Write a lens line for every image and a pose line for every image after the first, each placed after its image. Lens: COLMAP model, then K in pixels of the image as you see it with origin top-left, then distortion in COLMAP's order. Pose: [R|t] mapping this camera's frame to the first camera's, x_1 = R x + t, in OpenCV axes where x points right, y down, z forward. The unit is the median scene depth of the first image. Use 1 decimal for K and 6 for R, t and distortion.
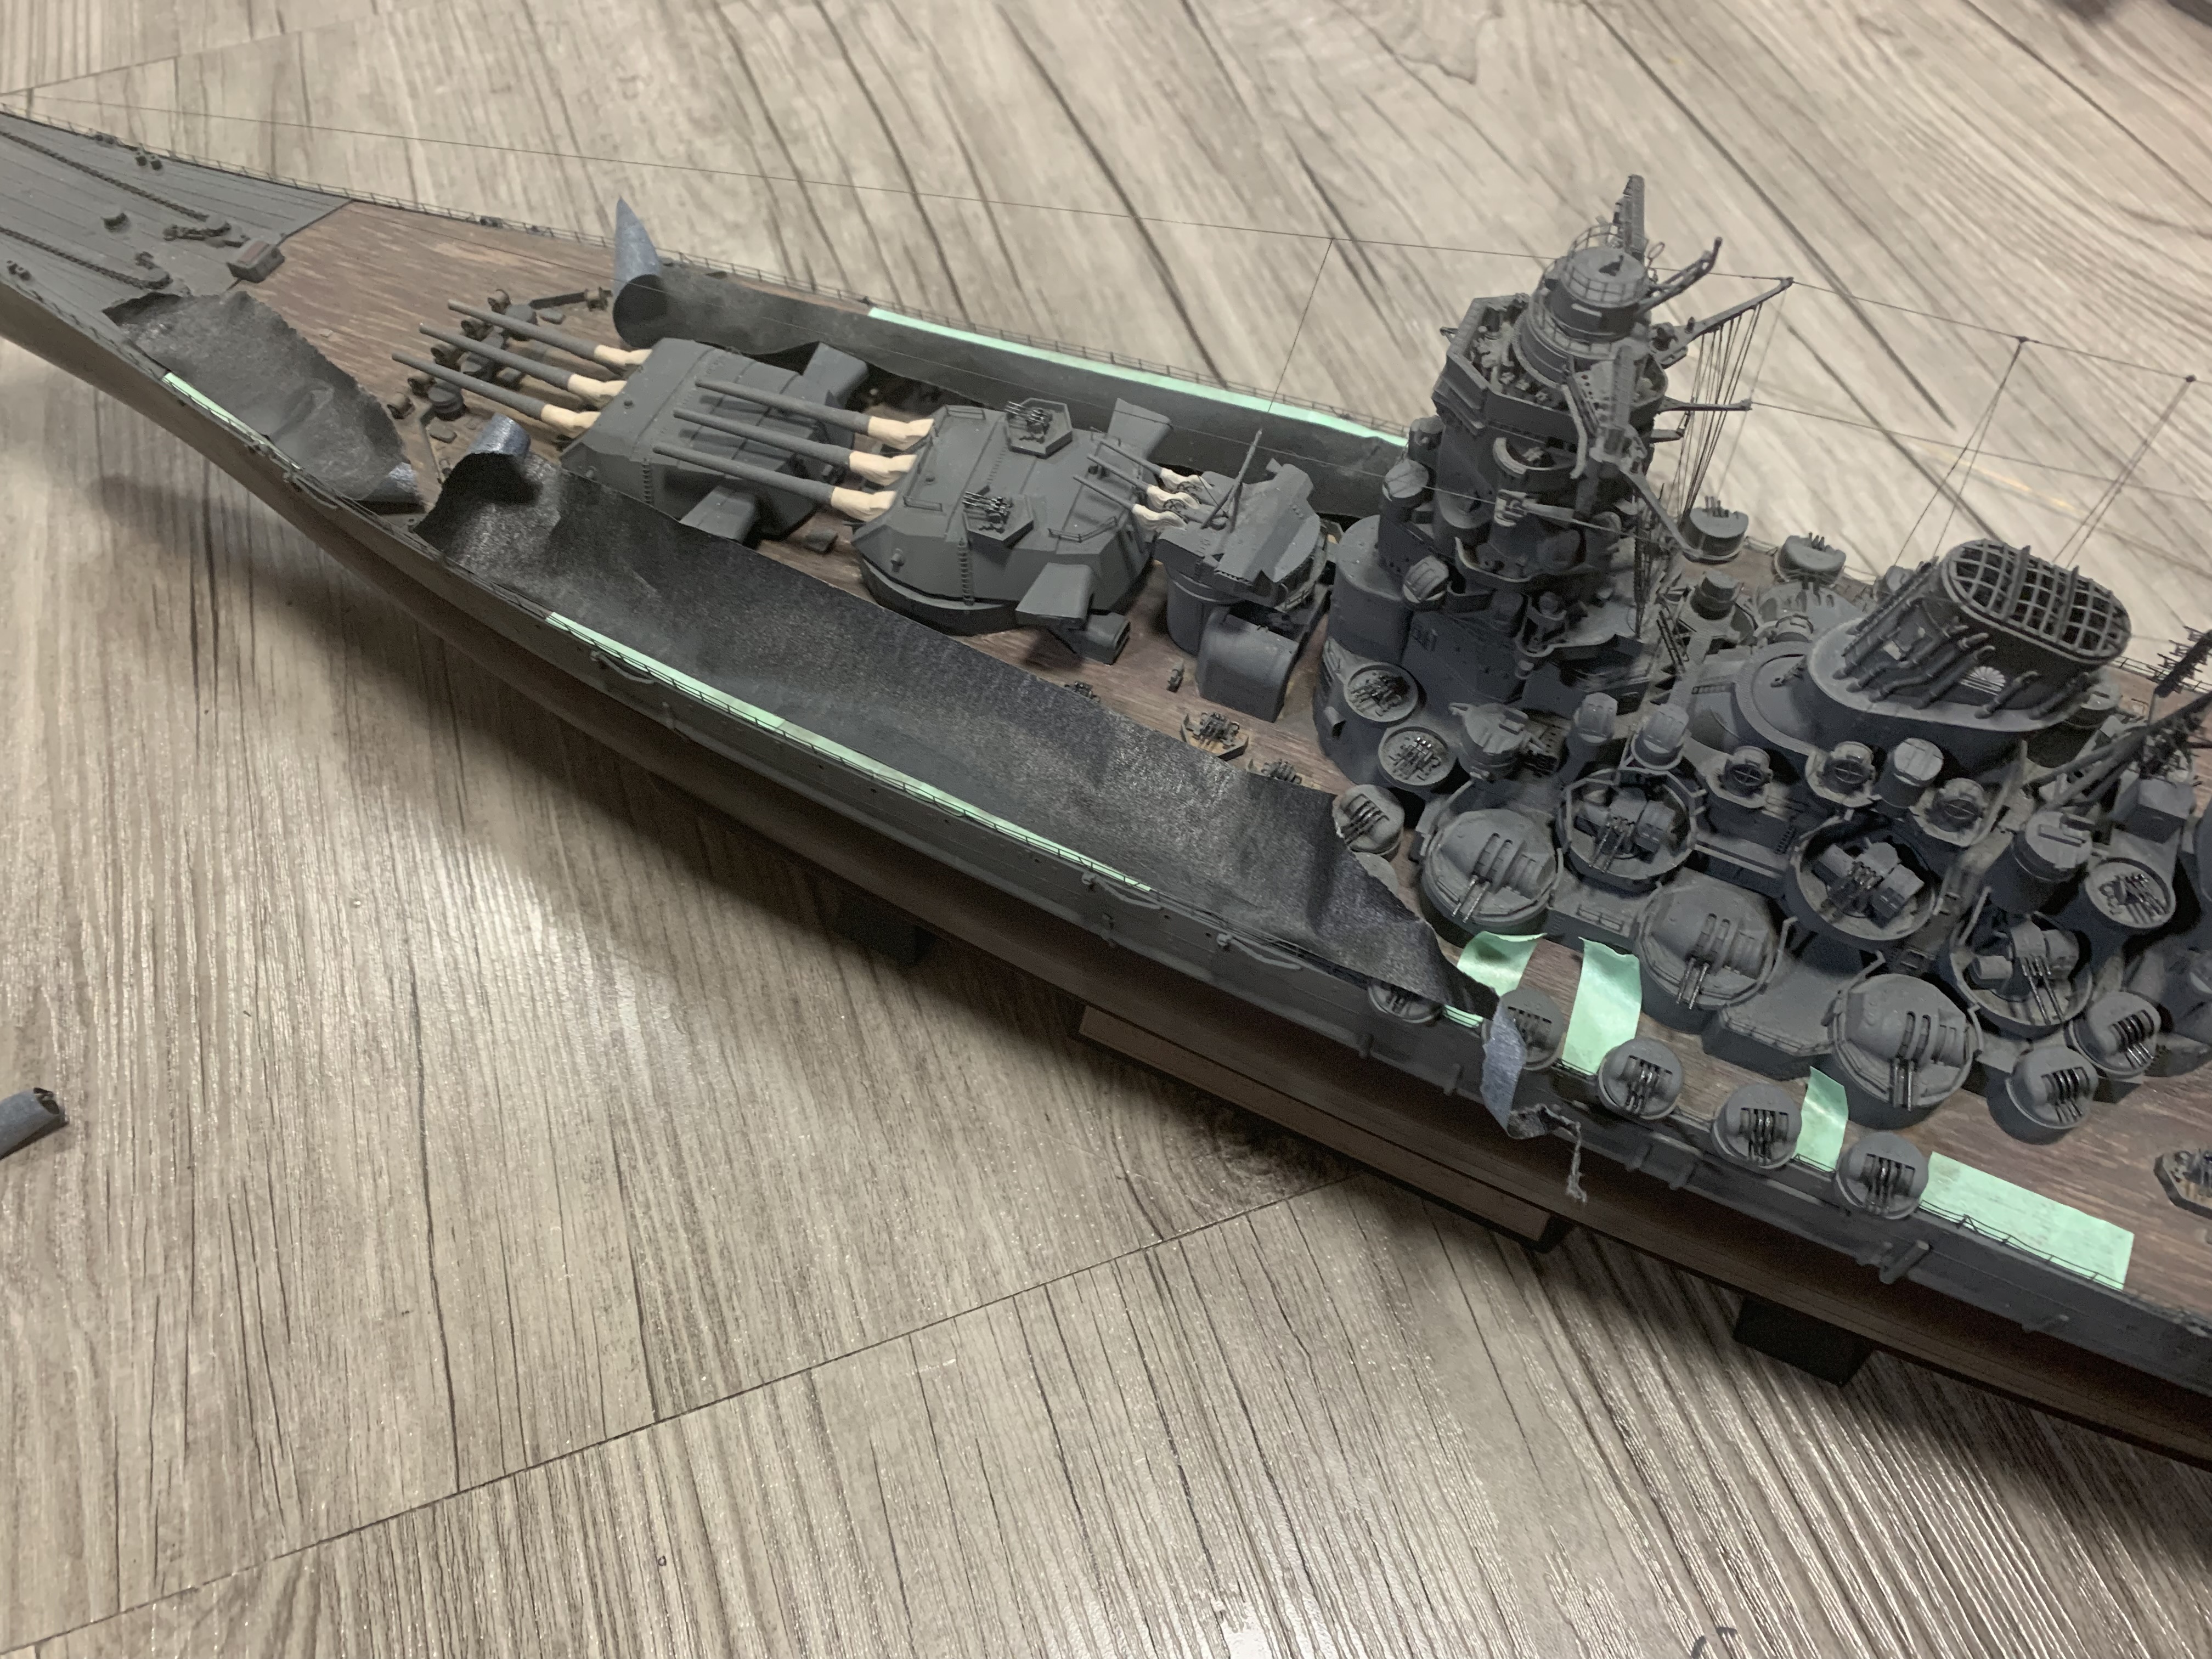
lens RADIAL K [[1749.9, 0, 1098.1], [0, 1749.9, 804.1], [0, 0, 1]] dist [0.013397, -0.012637]
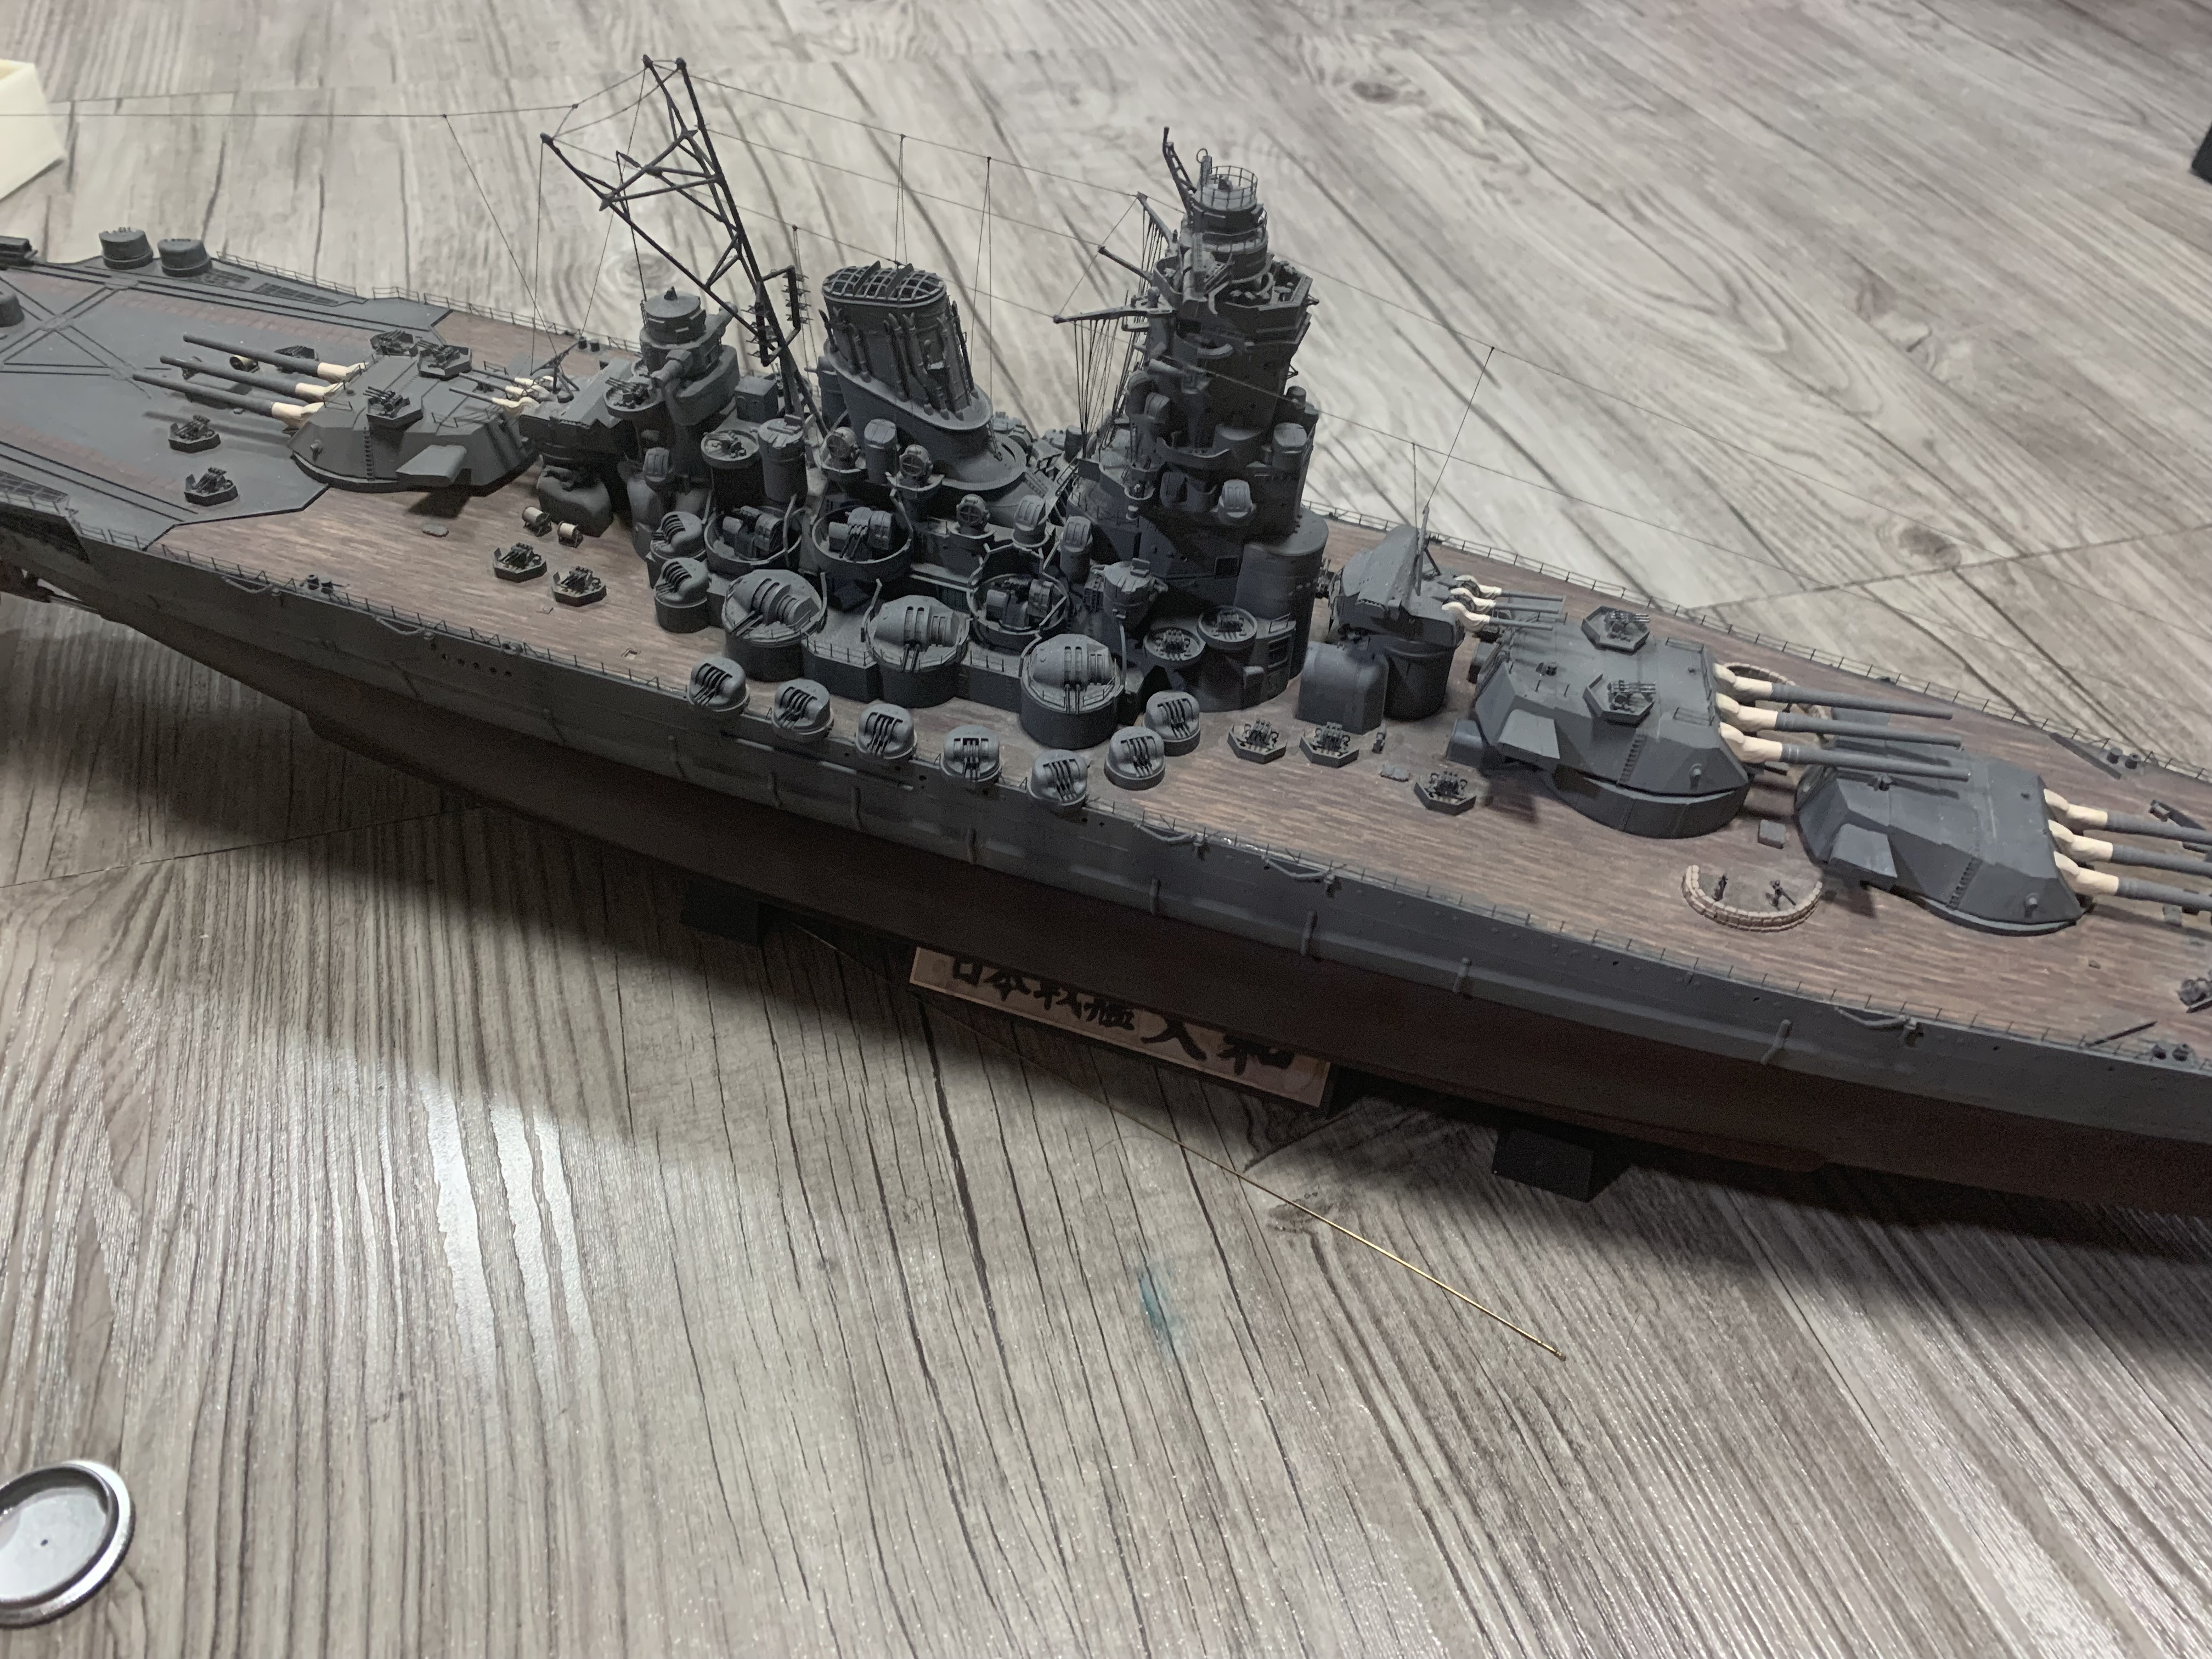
lens RADIAL K [[1749.9, 0, 1107.6], [0, 1749.9, 807.7], [0, 0, 1]] dist [0.013397, -0.012637]
pose [[0.996063, 0.078642, 0.040909, 0.188957], [-0.066941, 0.969820, -0.234453, 0.578199], [-0.058112, 0.230791, 0.971266, -0.321624]]
